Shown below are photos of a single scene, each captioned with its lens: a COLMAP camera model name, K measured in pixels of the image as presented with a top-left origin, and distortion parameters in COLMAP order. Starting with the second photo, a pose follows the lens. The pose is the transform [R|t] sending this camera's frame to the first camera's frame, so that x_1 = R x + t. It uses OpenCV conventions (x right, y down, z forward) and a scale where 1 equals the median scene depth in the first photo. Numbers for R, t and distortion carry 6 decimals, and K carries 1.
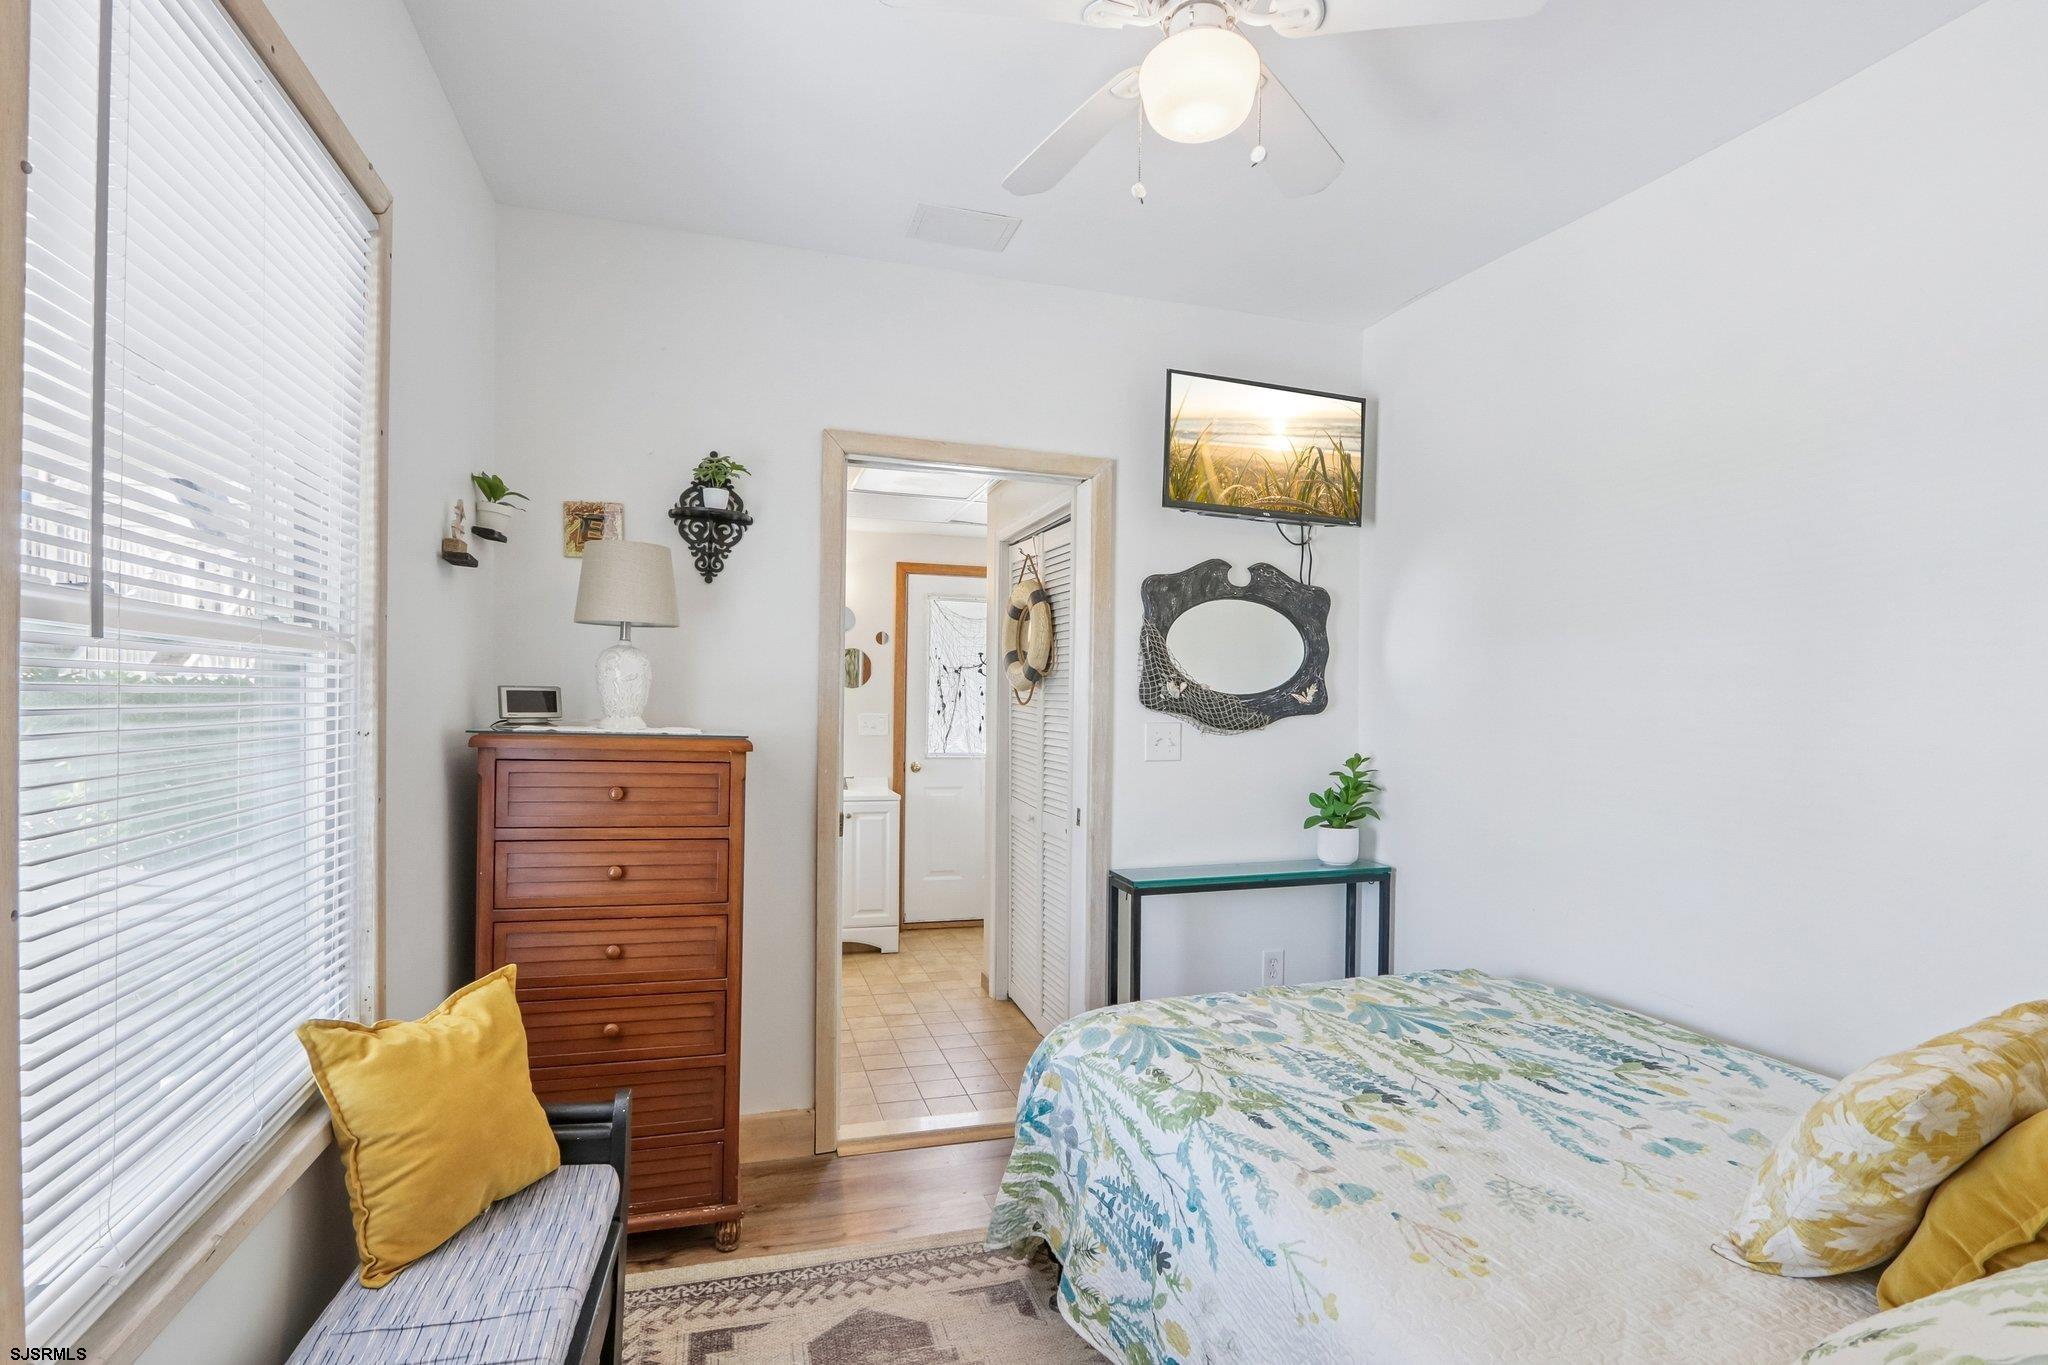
lens RADIAL K [[959.7, 0, 1021.6], [0, 959.7, 698.4], [0, 0, 1]] dist [-0.022038, 0.000892]
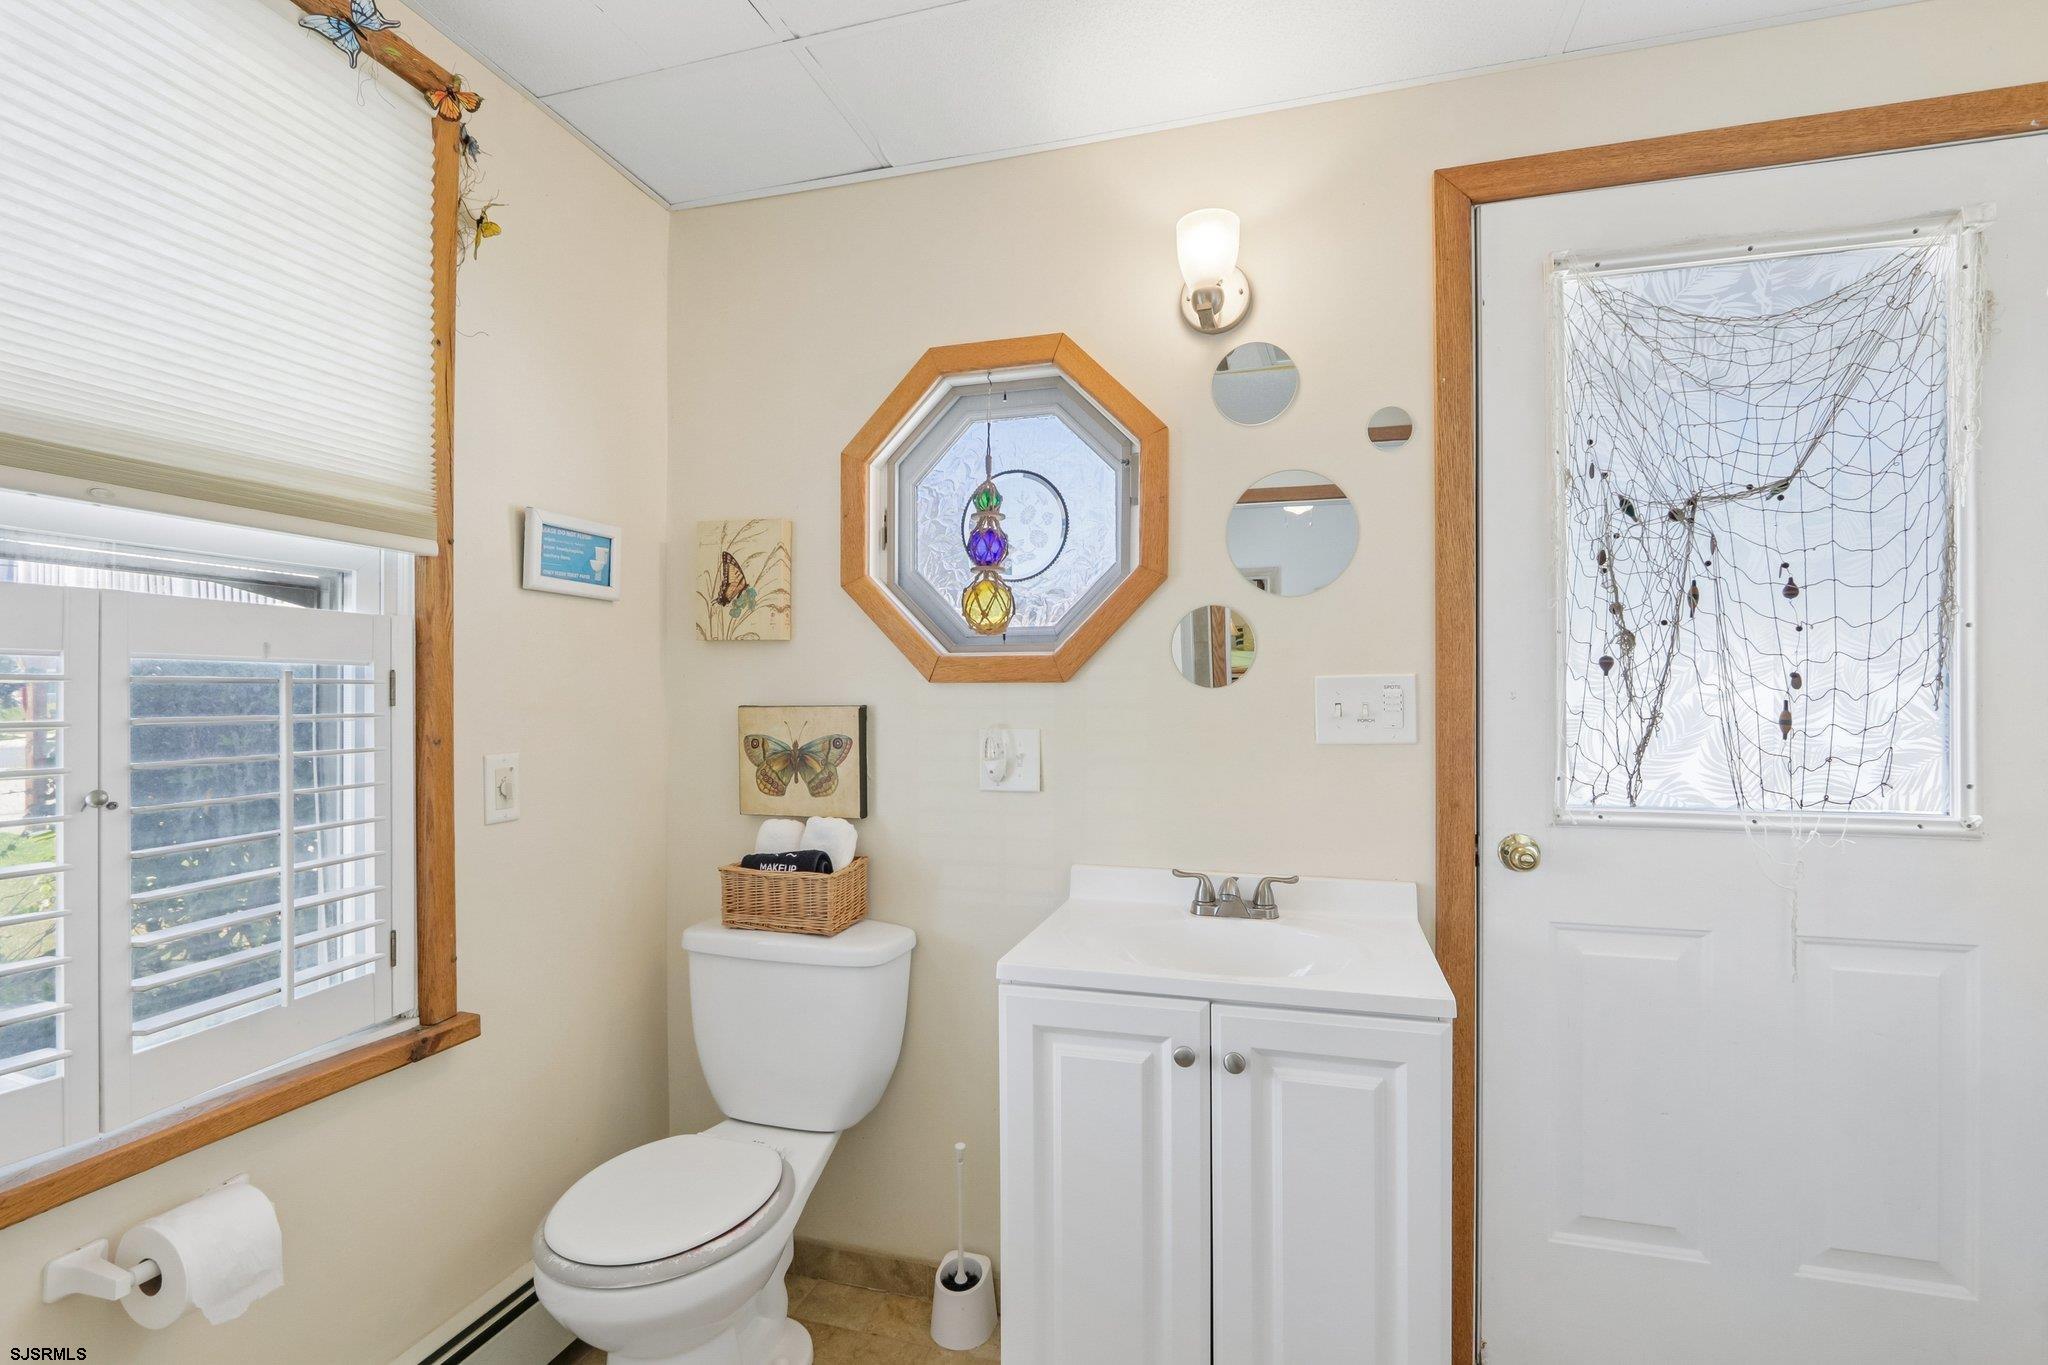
lens RADIAL K [[959.7, 0, 1021.6], [0, 959.7, 698.4], [0, 0, 1]] dist [-0.022038, 0.000892]
pose [[0.839167, -0.016572, -0.543622, -0.078797], [0.013801, 0.999863, -0.009176, 0.024855], [0.543699, 0.000197, 0.839280, 0.671174]]
